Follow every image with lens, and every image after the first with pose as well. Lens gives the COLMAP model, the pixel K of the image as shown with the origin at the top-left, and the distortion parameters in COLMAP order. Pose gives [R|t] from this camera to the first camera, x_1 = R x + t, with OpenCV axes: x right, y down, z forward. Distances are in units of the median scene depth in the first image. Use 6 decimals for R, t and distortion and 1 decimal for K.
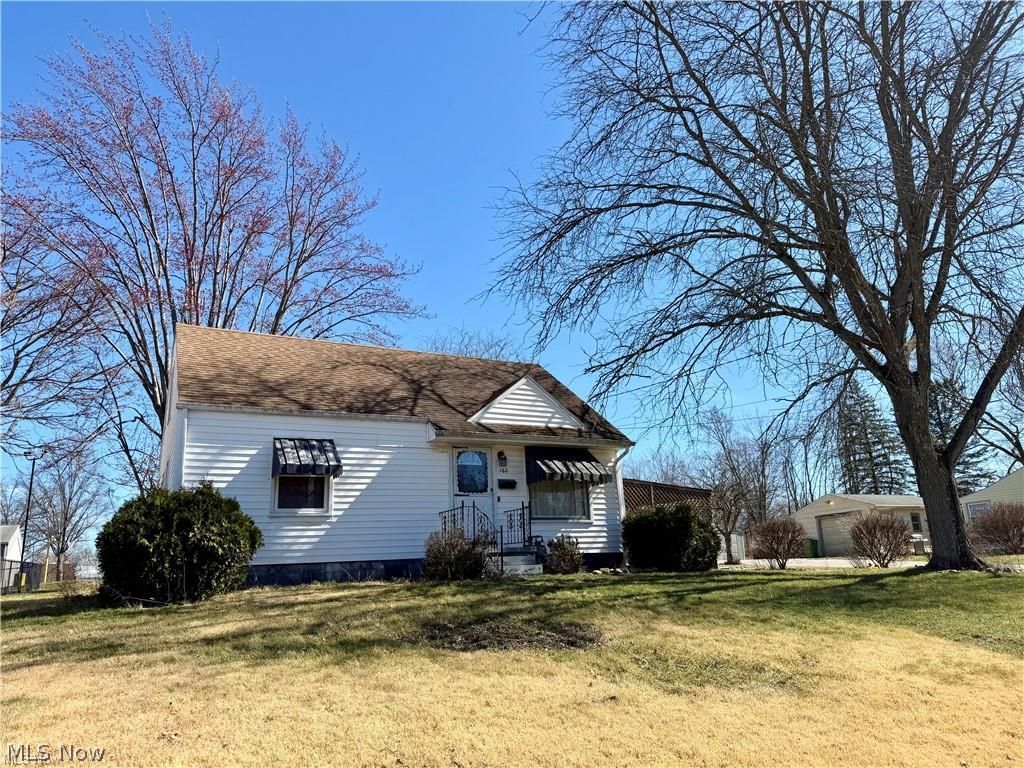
lens RADIAL K [[704.6, 0, 512.0], [0, 704.6, 384.0], [0, 0, 1]] dist [0.092860, -0.117469]
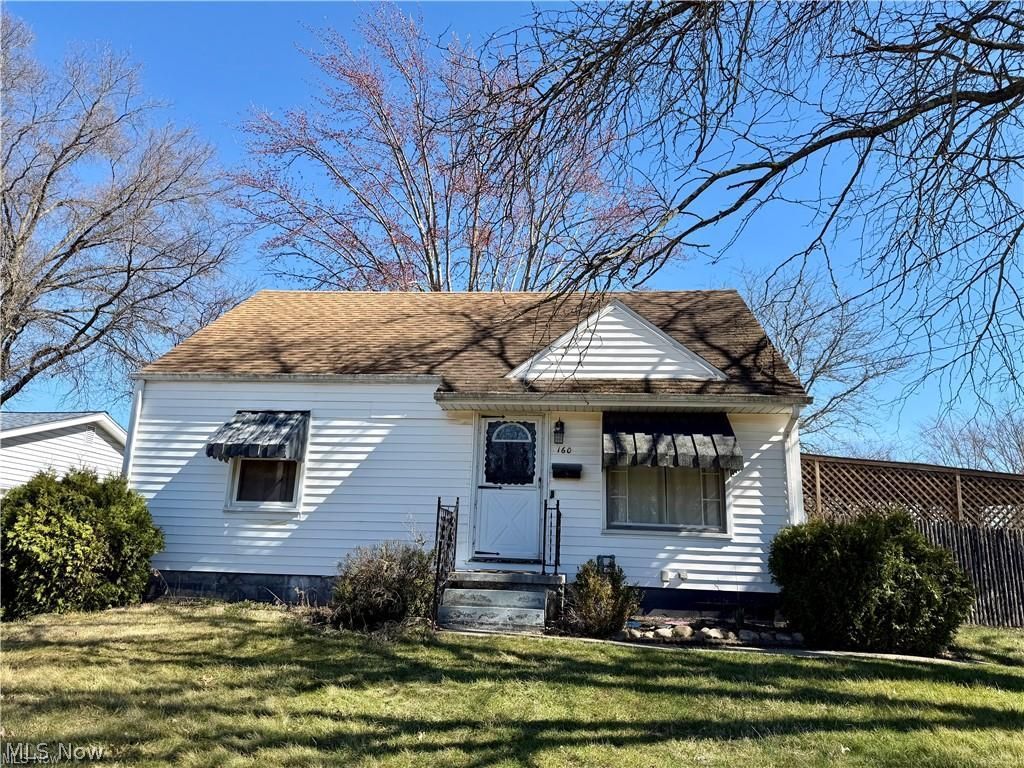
lens RADIAL K [[704.6, 0, 512.0], [0, 704.6, 384.0], [0, 0, 1]] dist [0.092860, -0.117469]
pose [[0.834383, -0.060152, -0.547893, 0.308171], [0.074060, 0.997248, 0.003301, 0.057474], [0.546186, -0.043331, 0.836542, 0.443237]]
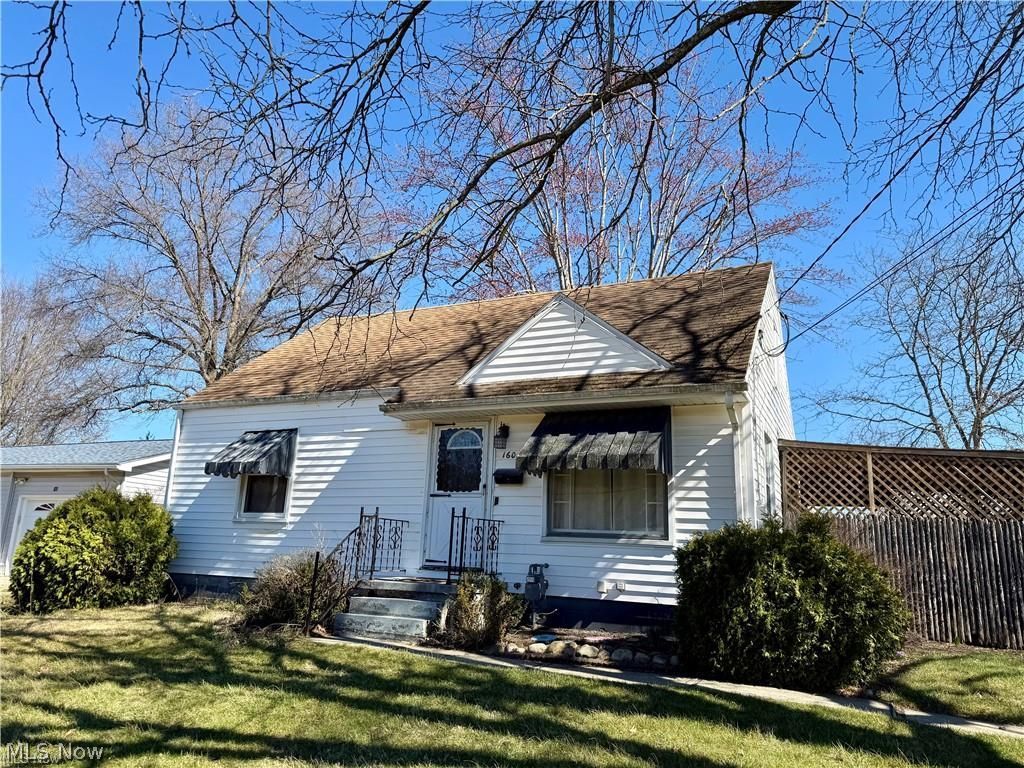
lens RADIAL K [[704.6, 0, 512.0], [0, 704.6, 384.0], [0, 0, 1]] dist [0.092860, -0.117469]
pose [[0.600512, -0.117610, -0.790919, 0.497093], [0.144094, 0.988848, -0.037637, 0.085388], [0.786525, -0.091365, 0.610762, 0.634262]]
